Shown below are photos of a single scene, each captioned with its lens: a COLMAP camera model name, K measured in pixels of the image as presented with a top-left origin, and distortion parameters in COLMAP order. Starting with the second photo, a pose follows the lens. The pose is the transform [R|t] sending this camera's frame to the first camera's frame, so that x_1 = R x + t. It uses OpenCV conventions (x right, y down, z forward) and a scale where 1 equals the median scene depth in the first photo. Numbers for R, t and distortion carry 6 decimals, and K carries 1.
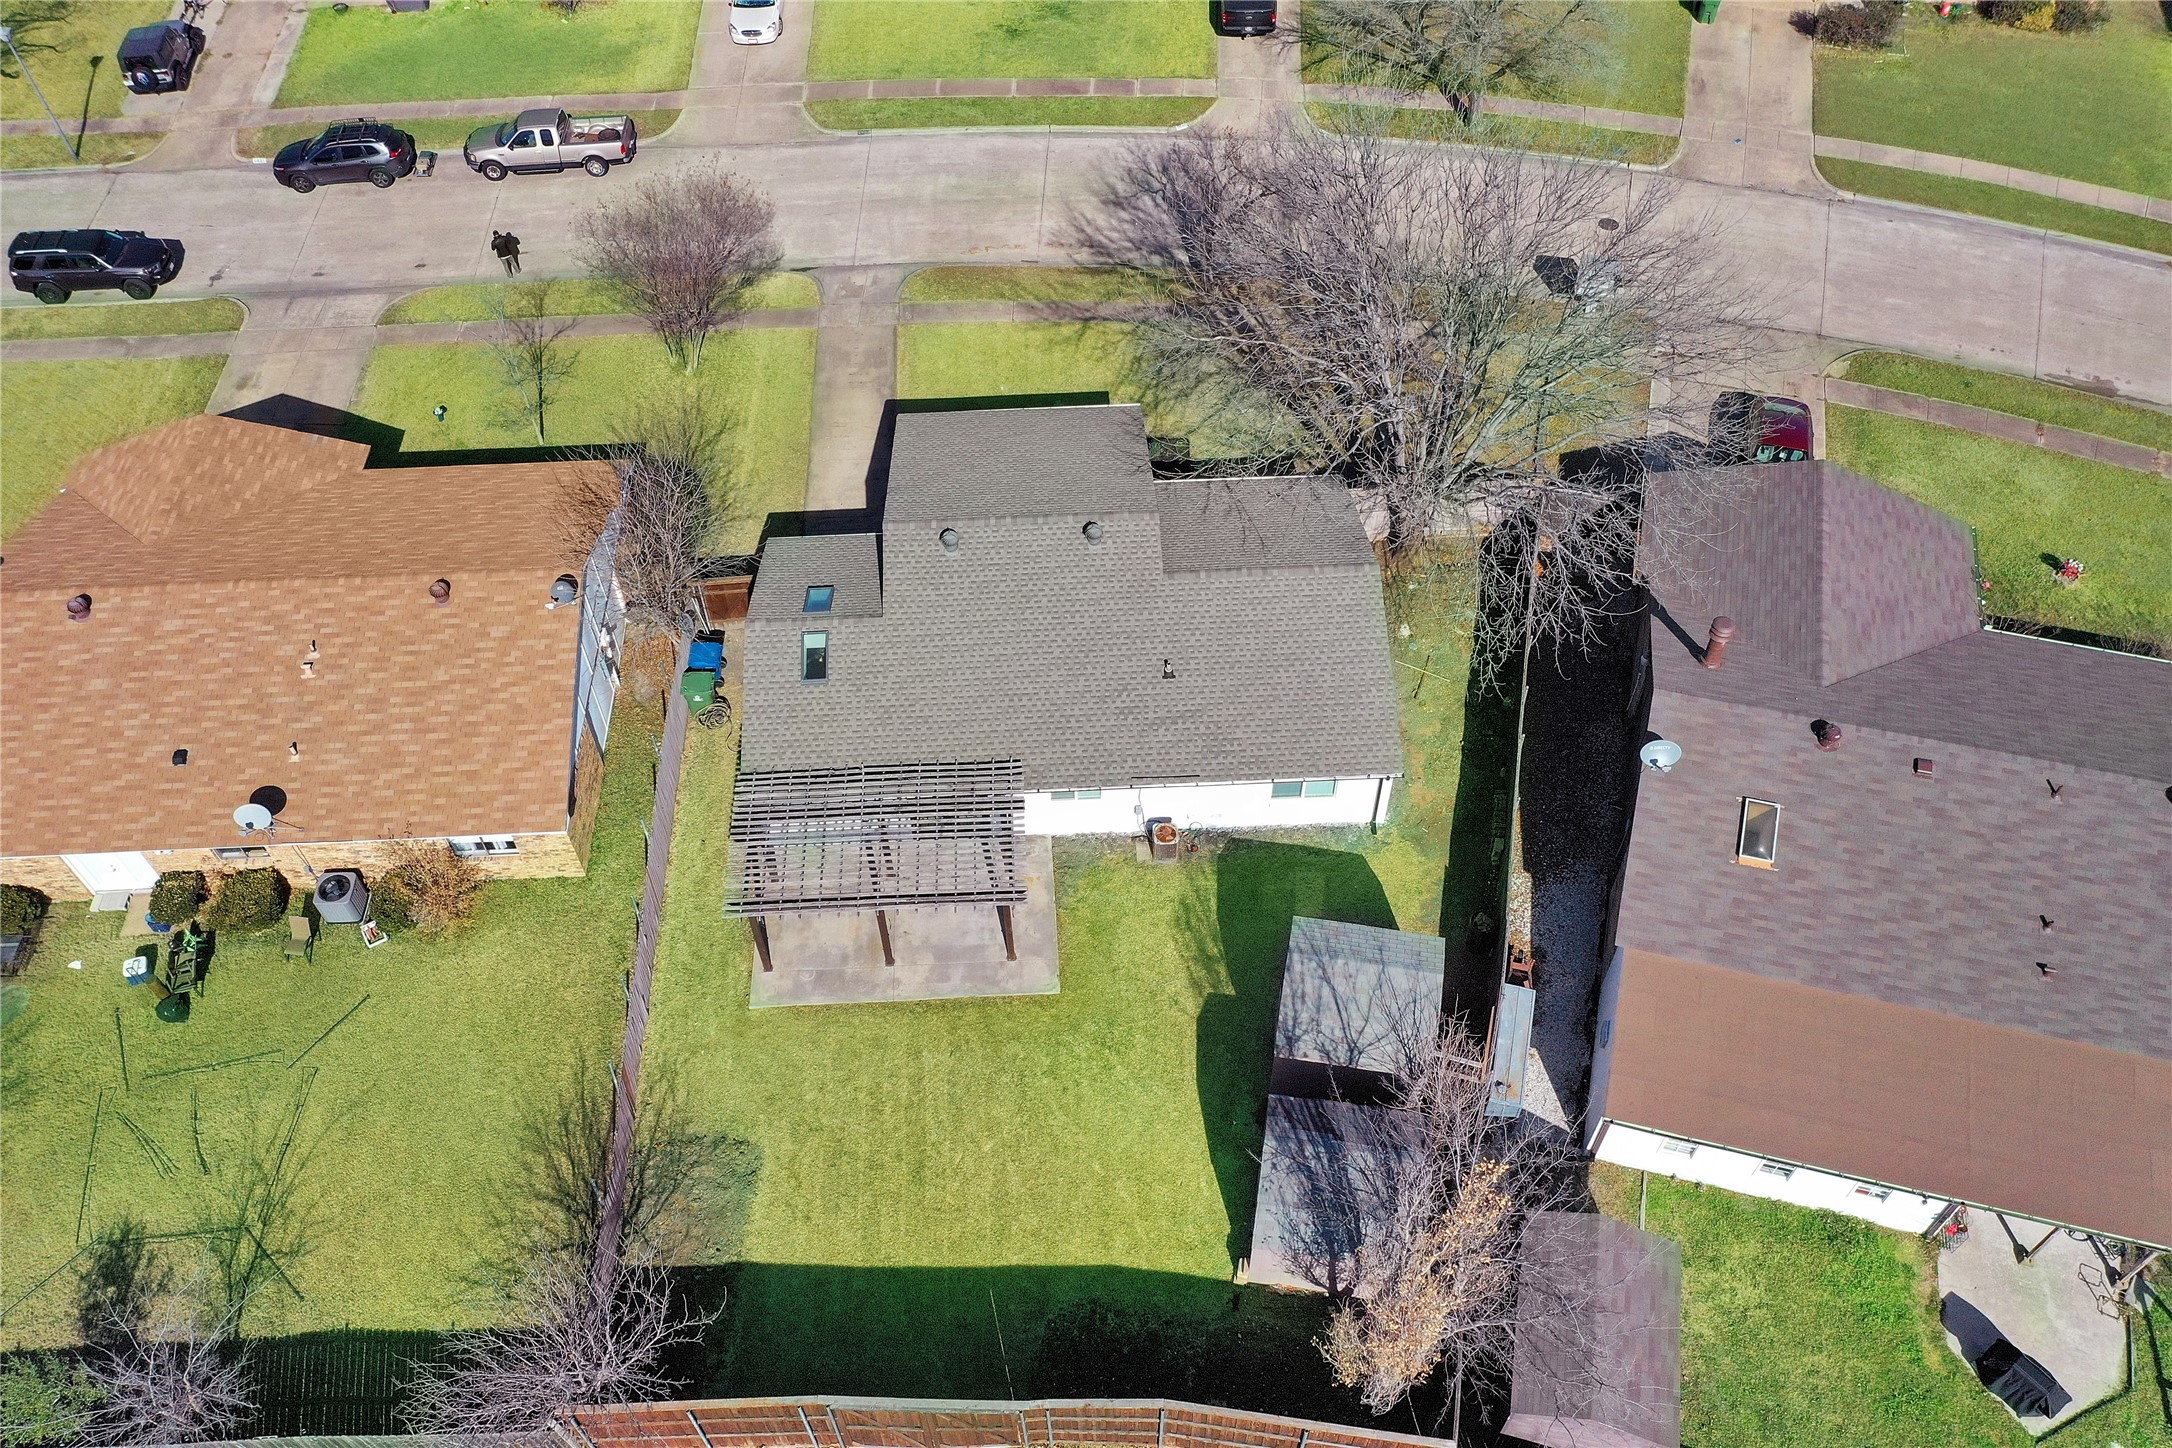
lens RADIAL K [[1711.5, 0, 1086.0], [0, 1711.5, 724.0], [0, 0, 1]] dist [-0.004633, 0.007235]
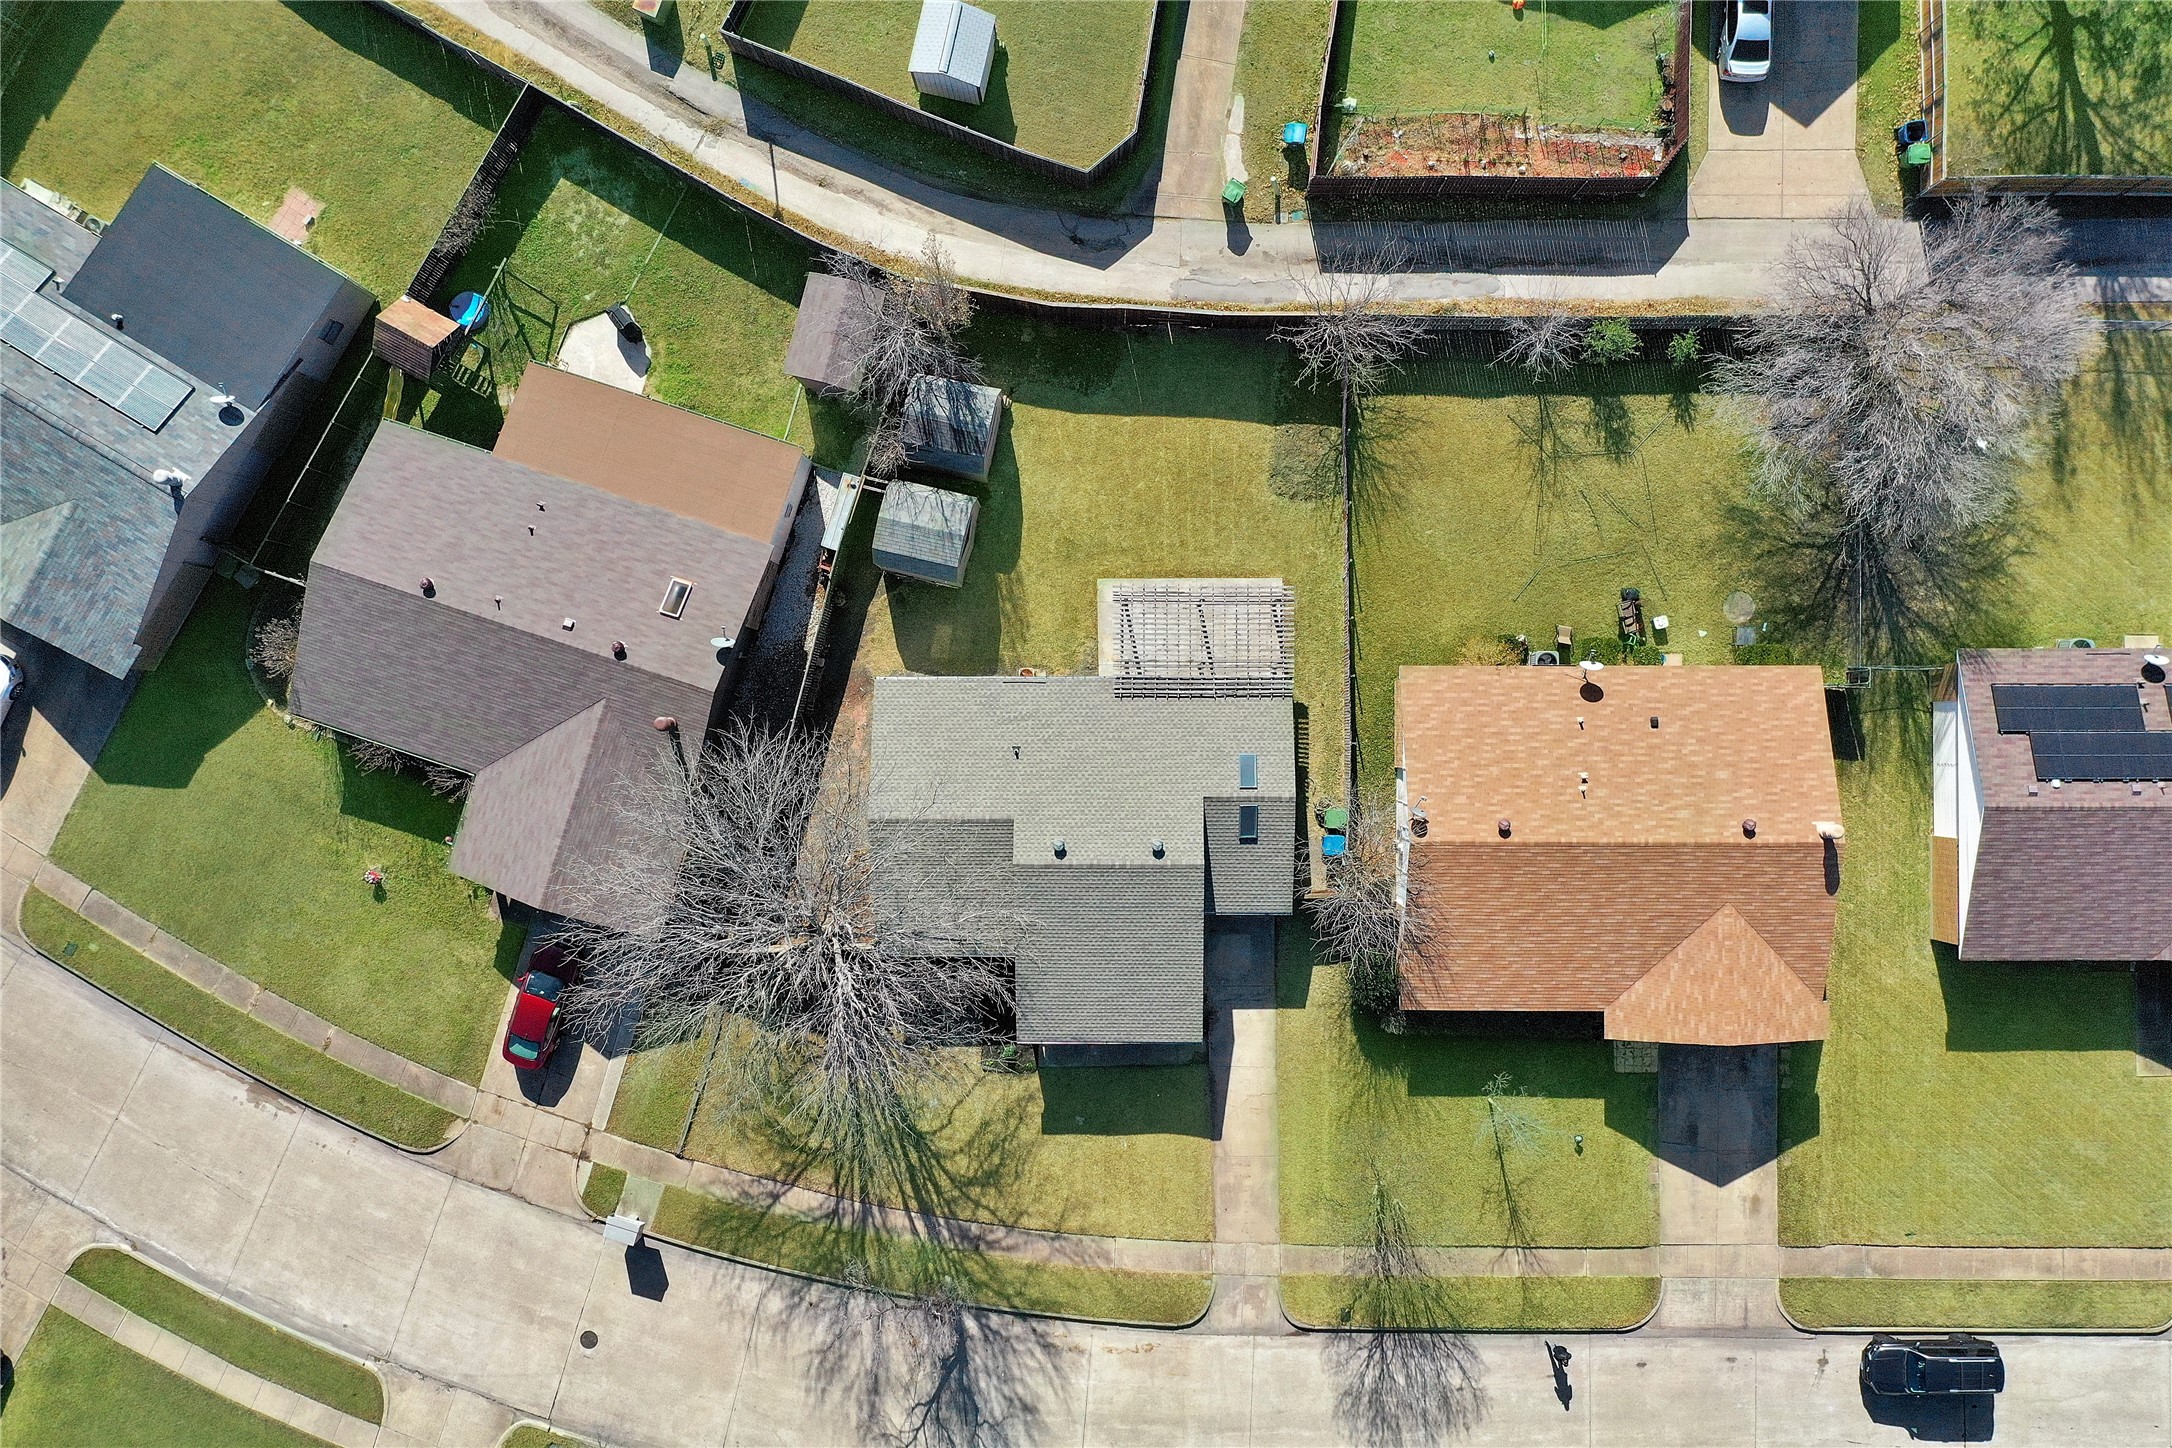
lens RADIAL K [[1711.5, 0, 1086.0], [0, 1711.5, 724.0], [0, 0, 1]] dist [-0.004633, 0.007235]
pose [[-0.998271, -0.043384, 0.039655, -0.078222], [0.058710, -0.768058, 0.637683, -1.039428], [0.002792, 0.638909, 0.769278, -0.204541]]
